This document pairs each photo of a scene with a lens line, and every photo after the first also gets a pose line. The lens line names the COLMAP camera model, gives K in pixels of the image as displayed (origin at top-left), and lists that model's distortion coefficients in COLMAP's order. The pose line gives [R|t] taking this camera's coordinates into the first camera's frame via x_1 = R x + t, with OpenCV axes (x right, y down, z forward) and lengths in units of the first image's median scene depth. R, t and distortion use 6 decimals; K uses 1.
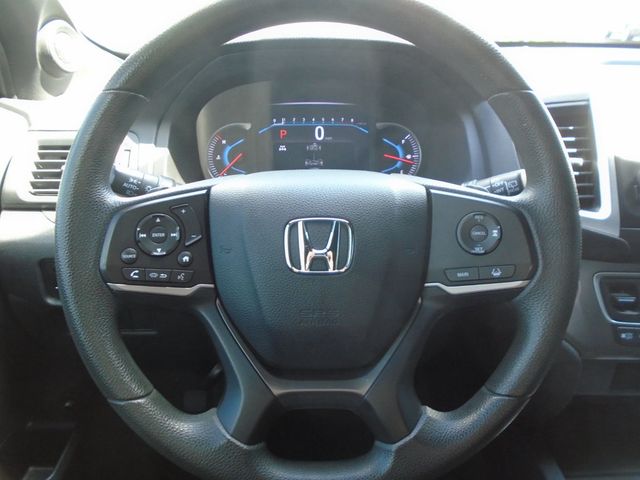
lens RADIAL K [[487.3, 0, 317.0], [0, 487.3, 238.7], [0, 0, 1]] dist [-0.009721, -0.000018]
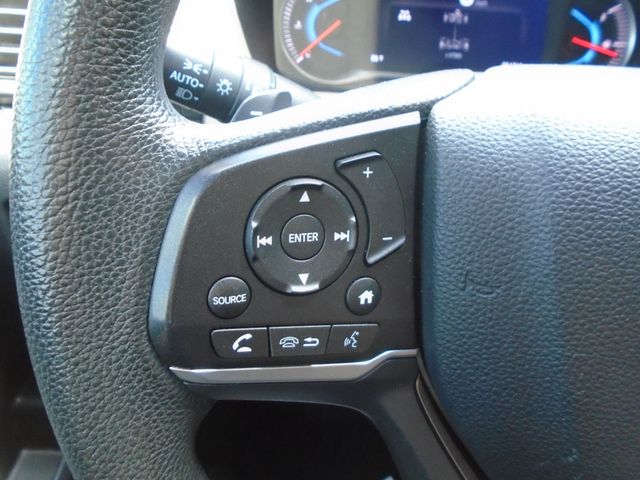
lens RADIAL K [[487.3, 0, 319.1], [0, 487.3, 239.1], [0, 0, 1]] dist [-0.009721, -0.000018]
pose [[0.998262, 0.053617, 0.024476, -0.232137], [-0.057846, 0.970890, 0.232436, -0.066742], [-0.011301, -0.233448, 0.972304, 0.461564]]
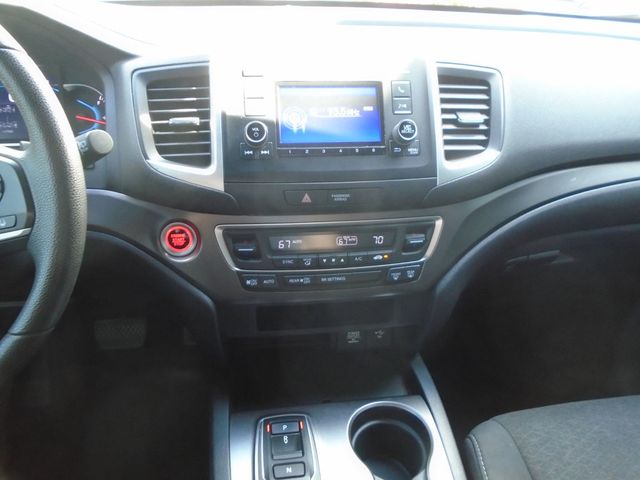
lens RADIAL K [[516.3, 0, 319.5], [0, 516.3, 238.9], [0, 0, 1]] dist [-0.002366, -0.006252]
pose [[0.994914, -0.030956, 0.095849, 0.683181], [0.025175, 0.997823, 0.060948, 0.036441], [-0.097527, -0.058225, 0.993528, -0.159239]]
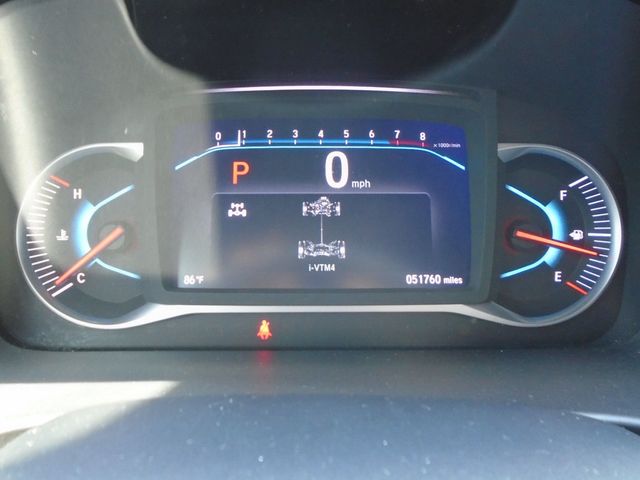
lens RADIAL K [[487.3, 0, 322.8], [0, 487.3, 242.5], [0, 0, 1]] dist [-0.009721, -0.000018]
pose [[0.999969, 0.005472, -0.005576, -0.004103], [-0.005573, 0.999817, -0.018317, -0.203622], [0.005475, 0.018347, 0.999817, 0.827558]]
